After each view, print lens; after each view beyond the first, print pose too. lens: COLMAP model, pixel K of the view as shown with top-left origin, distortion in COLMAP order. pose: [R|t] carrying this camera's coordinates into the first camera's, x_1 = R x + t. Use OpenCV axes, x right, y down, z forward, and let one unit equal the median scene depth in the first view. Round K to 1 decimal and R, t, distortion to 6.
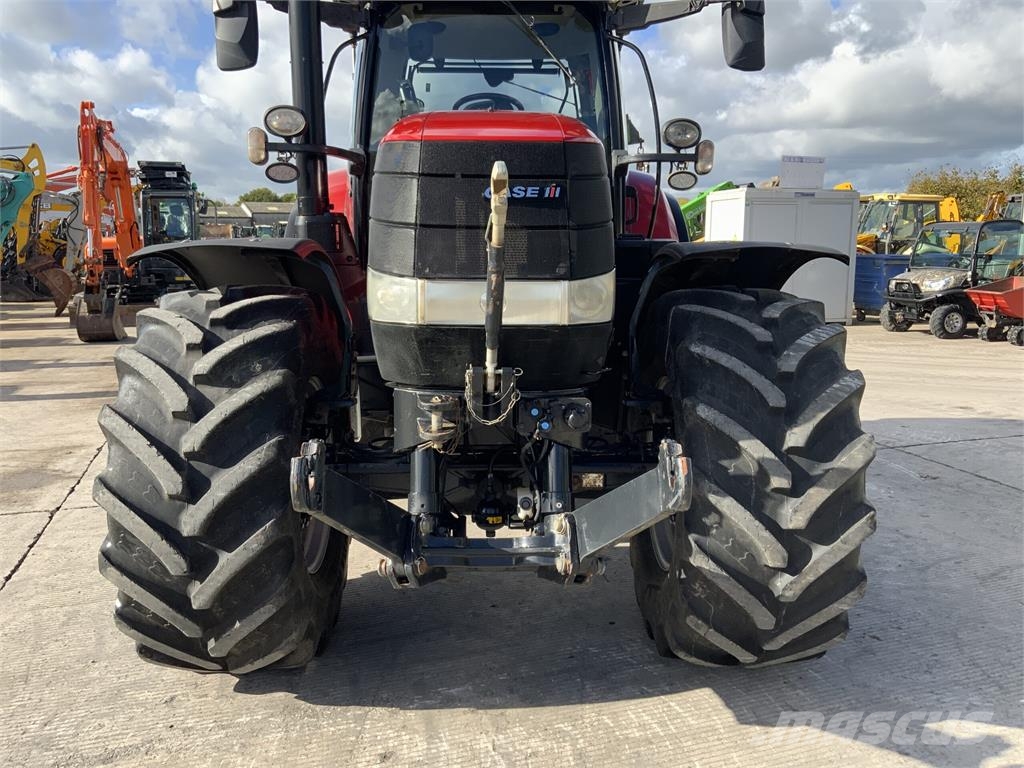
lens RADIAL K [[840.1, 0, 506.4], [0, 840.1, 379.1], [0, 0, 1]] dist [0.085639, -0.163953]
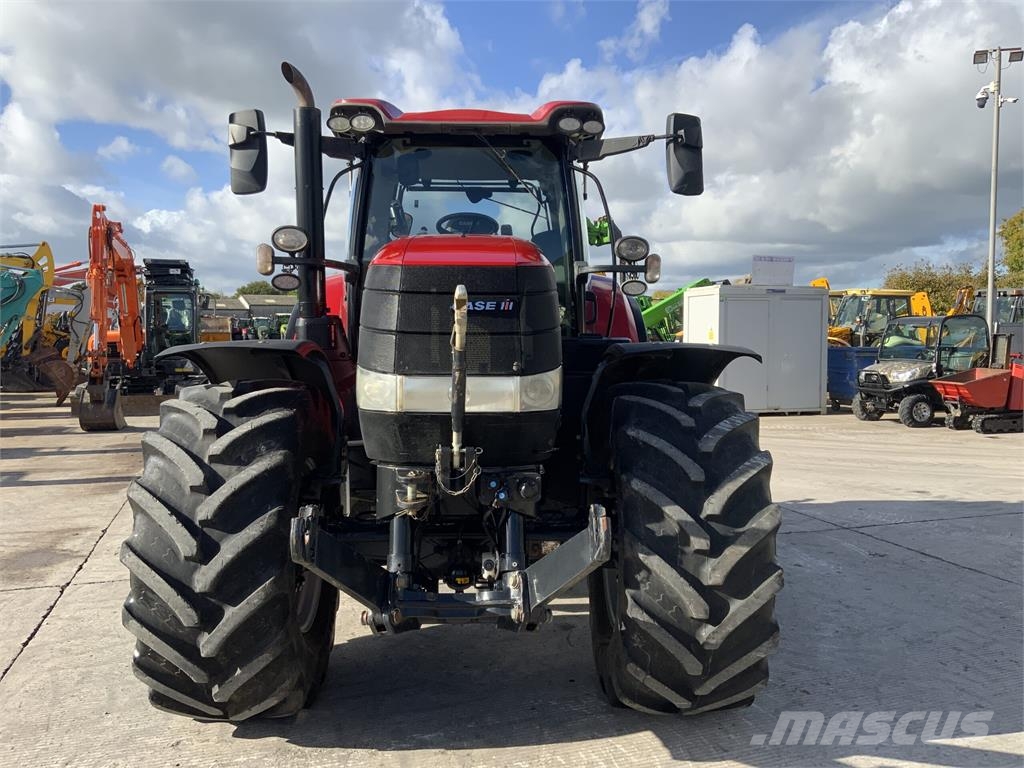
lens RADIAL K [[840.1, 0, 506.4], [0, 840.1, 379.1], [0, 0, 1]] dist [0.085639, -0.163953]
pose [[0.999970, -0.000429, 0.007790, 0.035666], [0.001248, 0.994422, -0.105466, 0.013249], [-0.007702, 0.105472, 0.994392, -0.177565]]
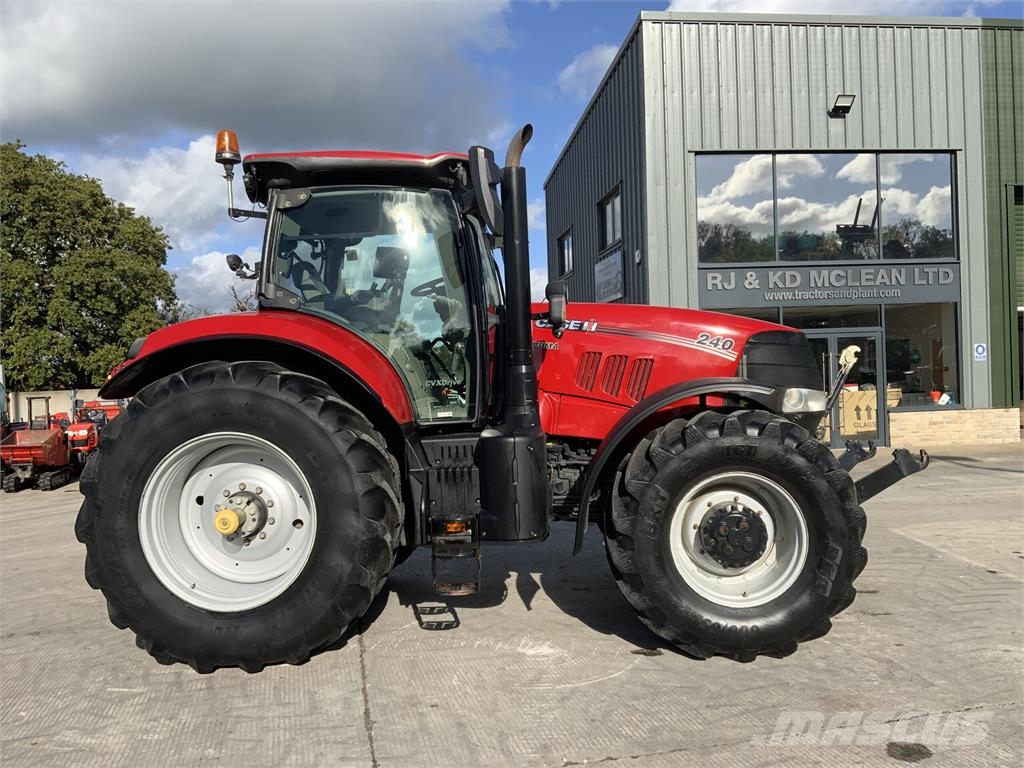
lens RADIAL K [[840.1, 0, 506.4], [0, 840.1, 379.1], [0, 0, 1]] dist [0.085639, -0.163953]
pose [[0.076488, -0.008535, 0.997034, -2.008283], [0.186610, 0.982416, -0.005906, -0.239304], [-0.979452, 0.186508, 0.076735, 1.336379]]
